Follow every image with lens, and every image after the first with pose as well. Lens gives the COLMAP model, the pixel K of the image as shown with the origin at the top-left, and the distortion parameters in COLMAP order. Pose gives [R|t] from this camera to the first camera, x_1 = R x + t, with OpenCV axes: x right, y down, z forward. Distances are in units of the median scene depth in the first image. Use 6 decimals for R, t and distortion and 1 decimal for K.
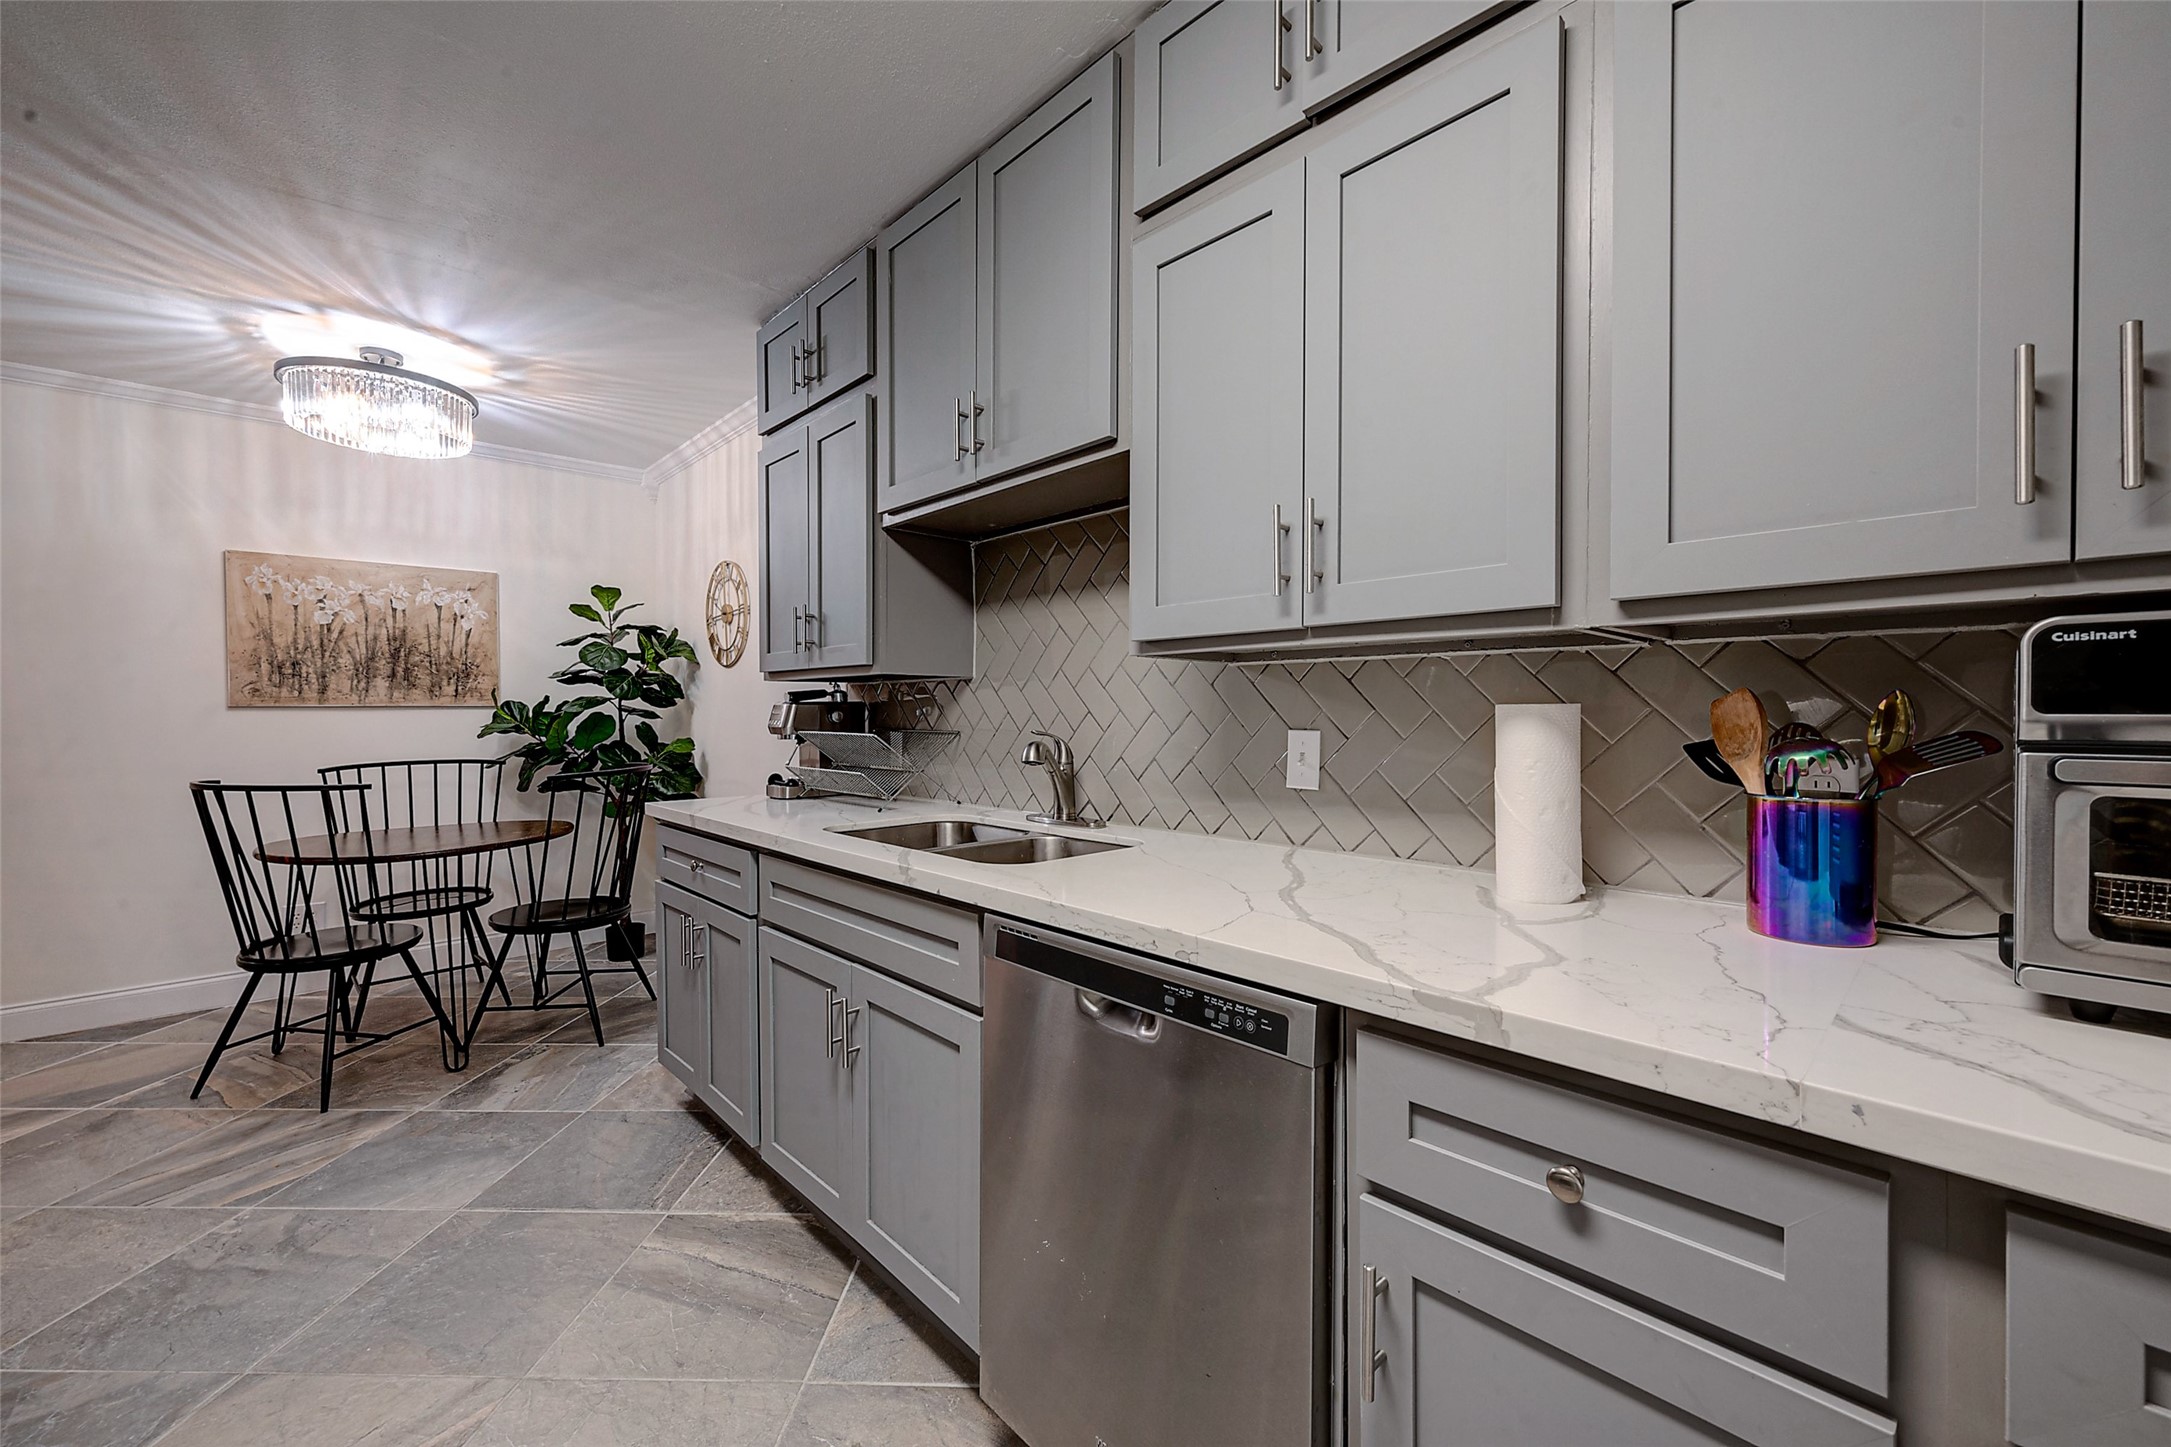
lens RADIAL K [[861.2, 0, 1092.1], [0, 861.2, 721.3], [0, 0, 1]] dist [-0.002146, 0.000996]
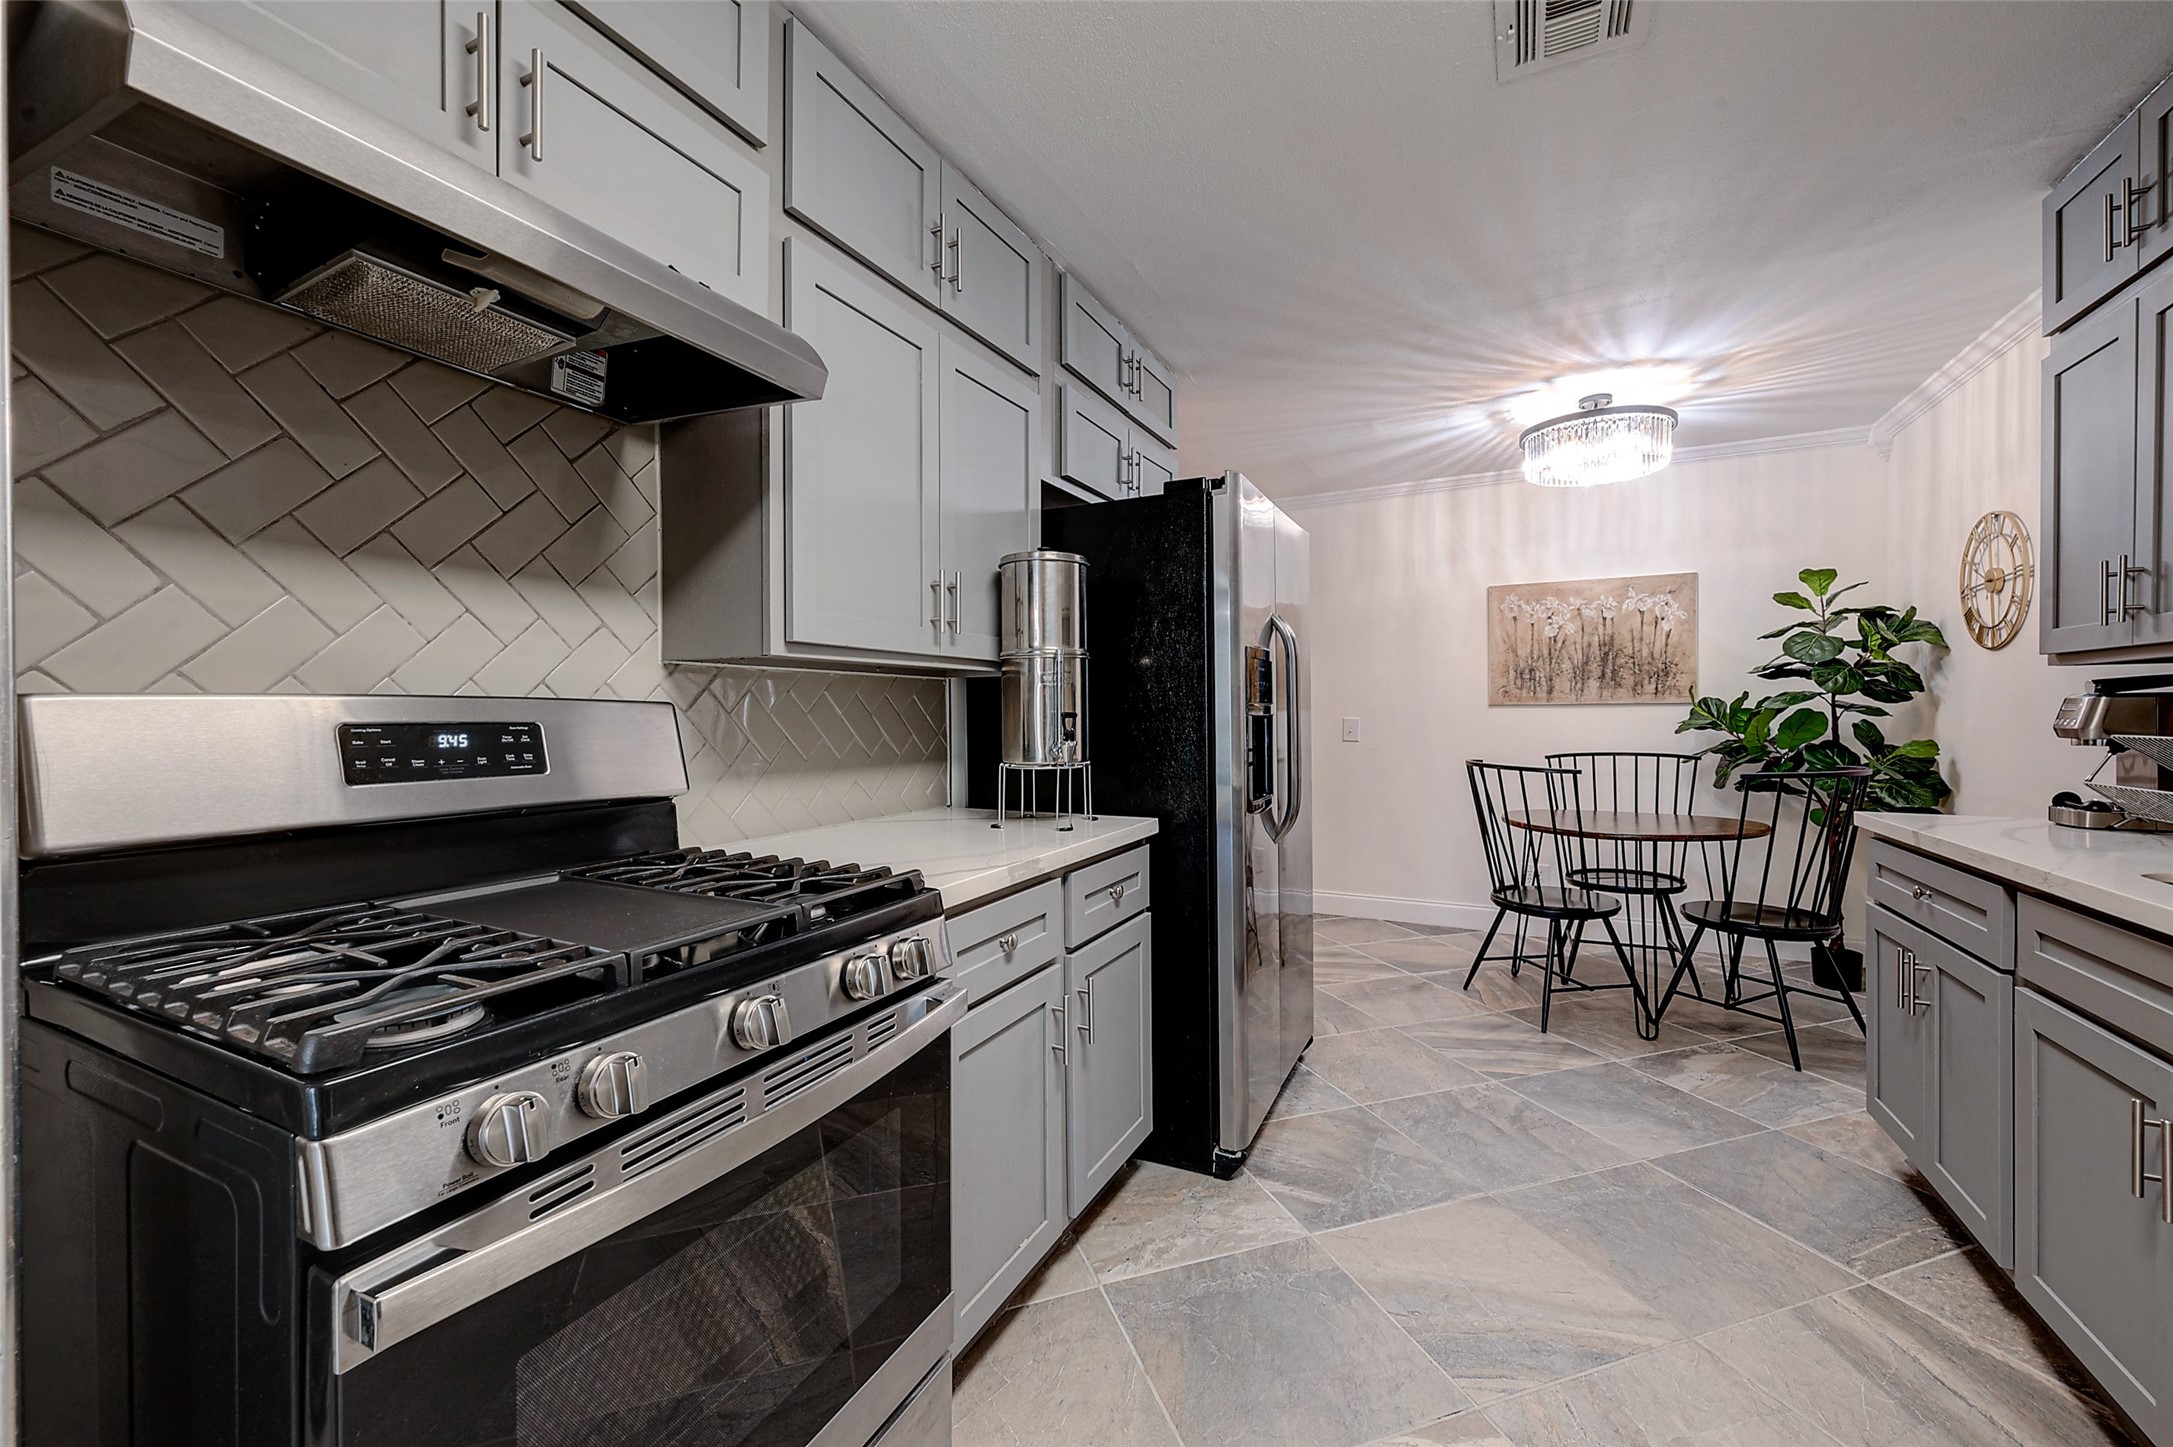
lens RADIAL K [[862.0, 0, 1086.7], [0, 862.0, 720.1], [0, 0, 1]] dist [-0.002146, 0.000996]
pose [[0.335553, 0.010935, -0.941958, 0.042970], [-0.008639, 0.999926, 0.008530, 0.000624], [0.941982, 0.005276, 0.335623, -0.032907]]
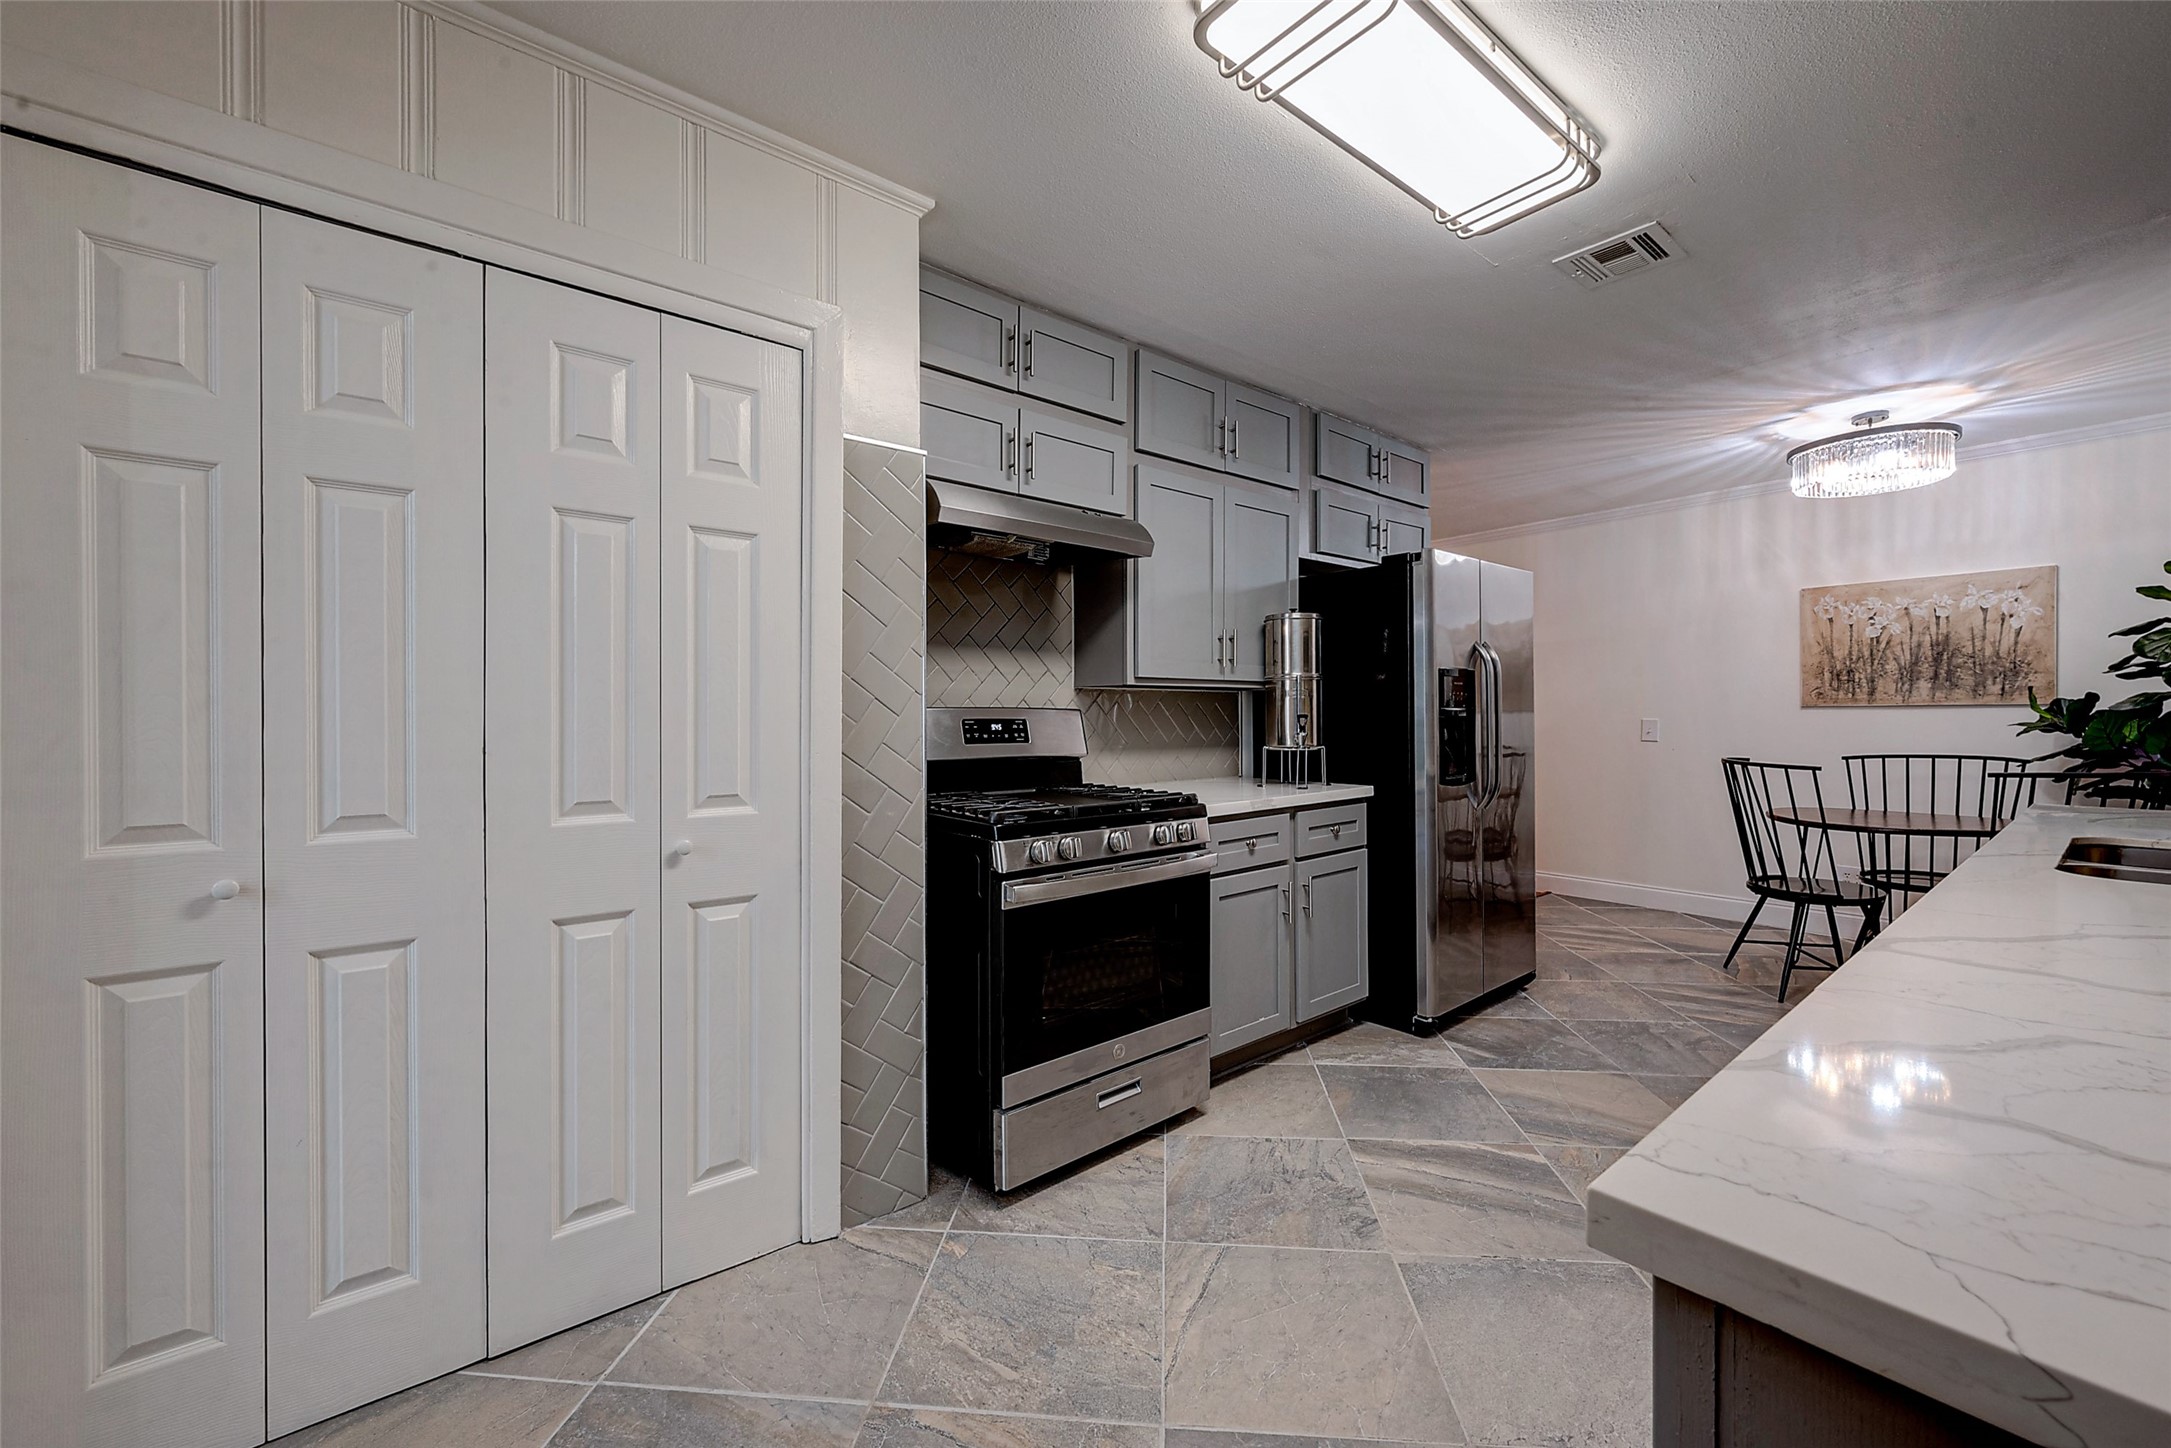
lens RADIAL K [[861.2, 0, 1080.7], [0, 861.2, 721.6], [0, 0, 1]] dist [-0.002146, 0.000996]
pose [[-0.073436, 0.013183, -0.997213, 0.509425], [-0.008421, 0.999869, 0.013839, -0.003205], [0.997264, 0.009414, -0.073316, -0.017558]]
